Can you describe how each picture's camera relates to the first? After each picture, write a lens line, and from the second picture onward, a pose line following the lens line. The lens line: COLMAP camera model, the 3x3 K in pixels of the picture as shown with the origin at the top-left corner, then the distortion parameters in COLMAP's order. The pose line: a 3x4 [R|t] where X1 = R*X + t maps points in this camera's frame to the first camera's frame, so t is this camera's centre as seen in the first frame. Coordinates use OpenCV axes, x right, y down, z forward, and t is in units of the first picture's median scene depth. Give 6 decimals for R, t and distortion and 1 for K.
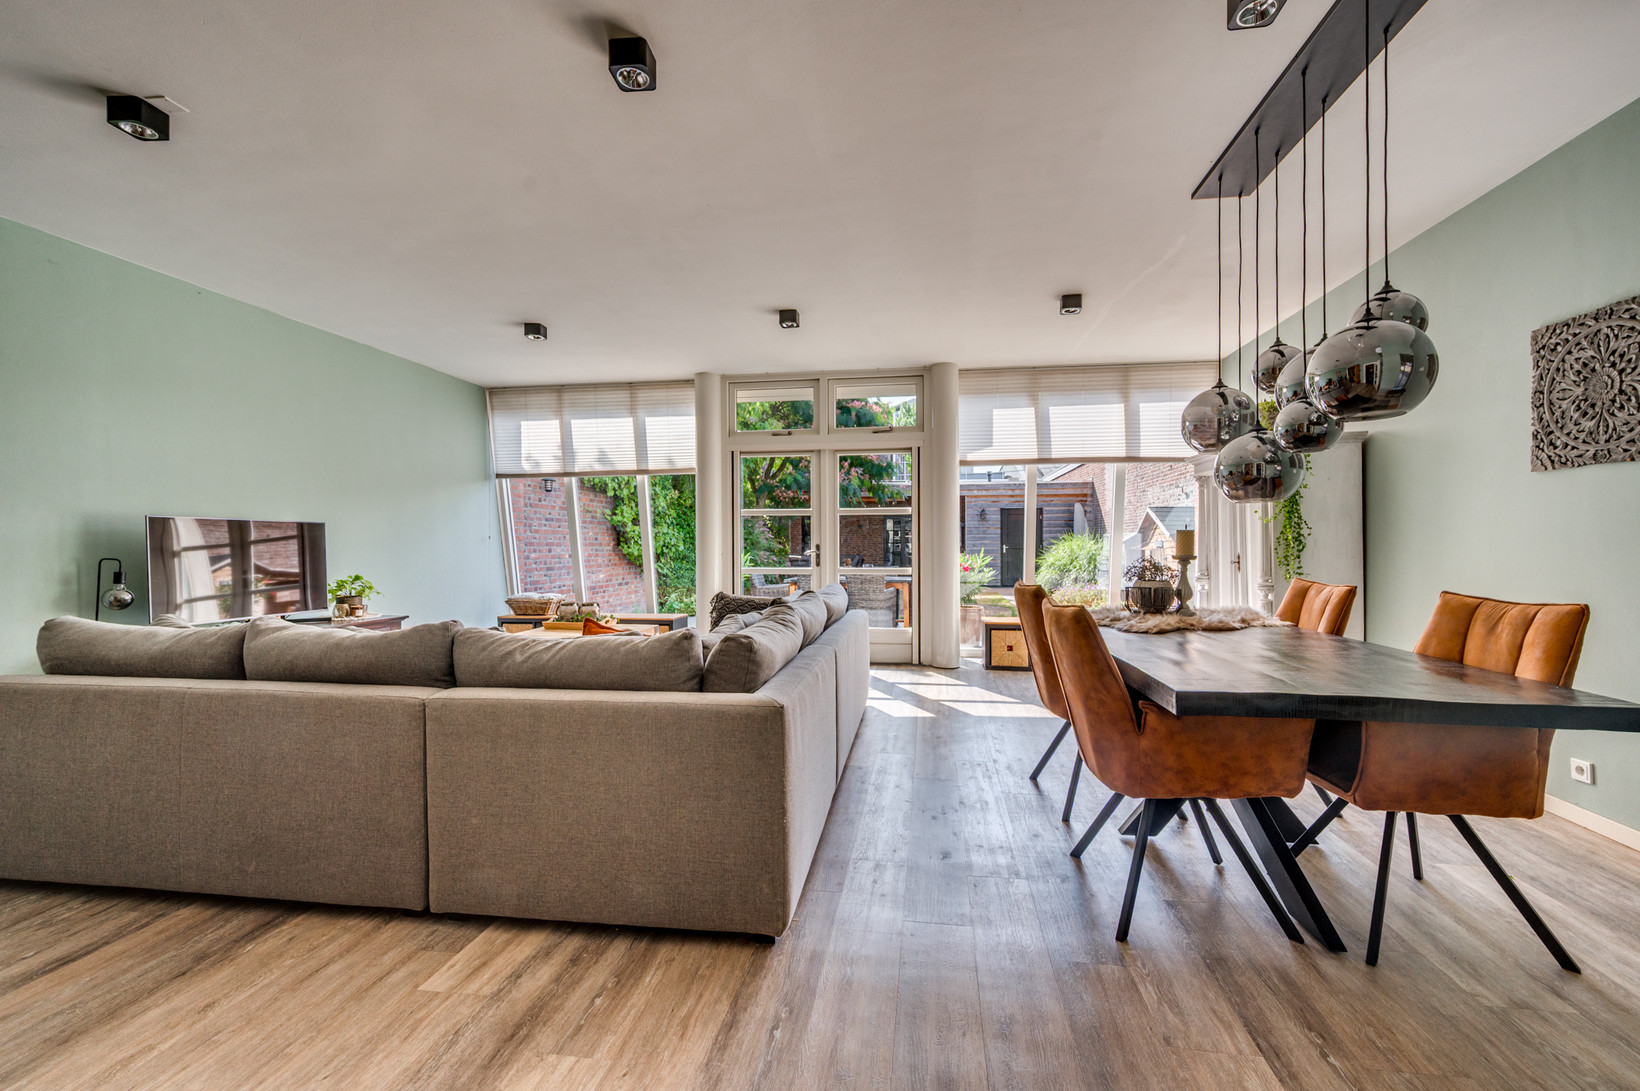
lens RADIAL K [[679.6, 0, 837.2], [0, 679.6, 545.7], [0, 0, 1]] dist [-0.000380, -0.000023]
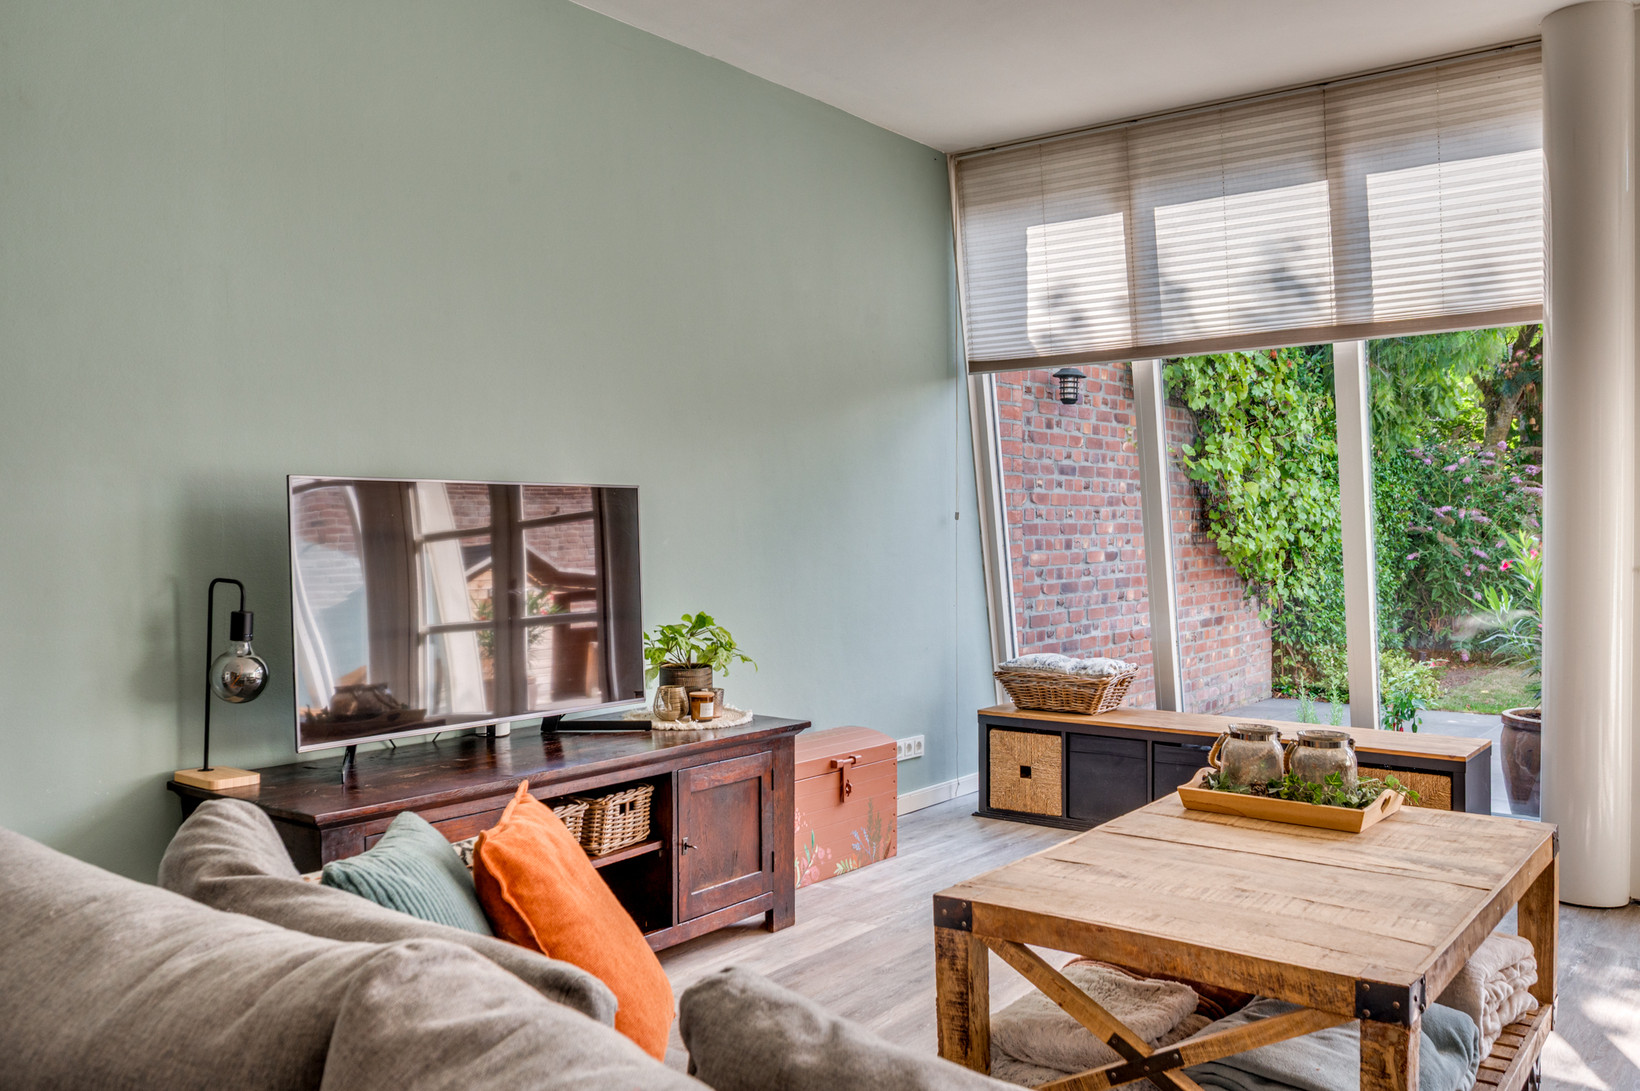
lens RADIAL K [[1329.1, 0, 828.9], [0, 1329.1, 545.3], [0, 0, 1]] dist [-0.011982, 0.012090]
pose [[0.877737, 0.006915, -0.479093, -0.256888], [0.001866, 0.999839, 0.017850, -0.011924], [0.479139, -0.016561, 0.877583, 0.336687]]
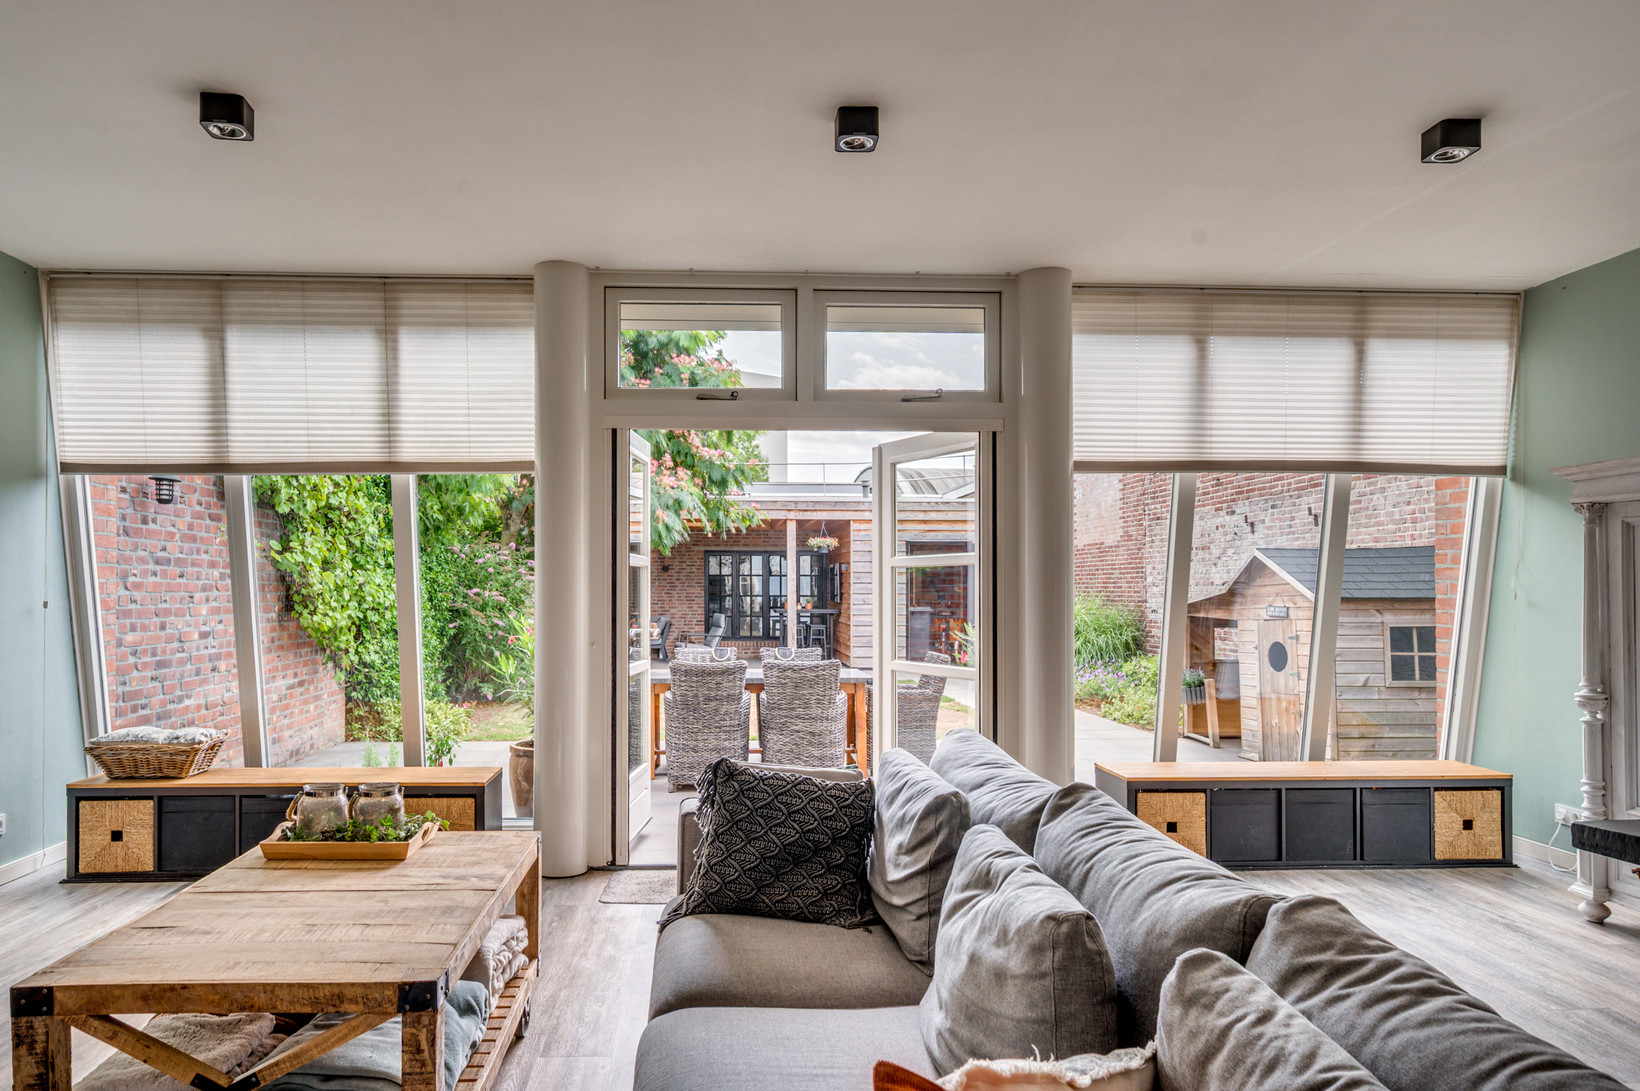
lens RADIAL K [[1039.2, 0, 745.1], [0, 1039.2, 582.8], [0, 0, 1]] dist [-0.004587, 0.006737]
pose [[0.982605, 0.005488, 0.185625, -0.249959], [-0.004015, 0.999957, -0.008309, -0.030654], [-0.185663, 0.007419, 0.982586, 0.327132]]
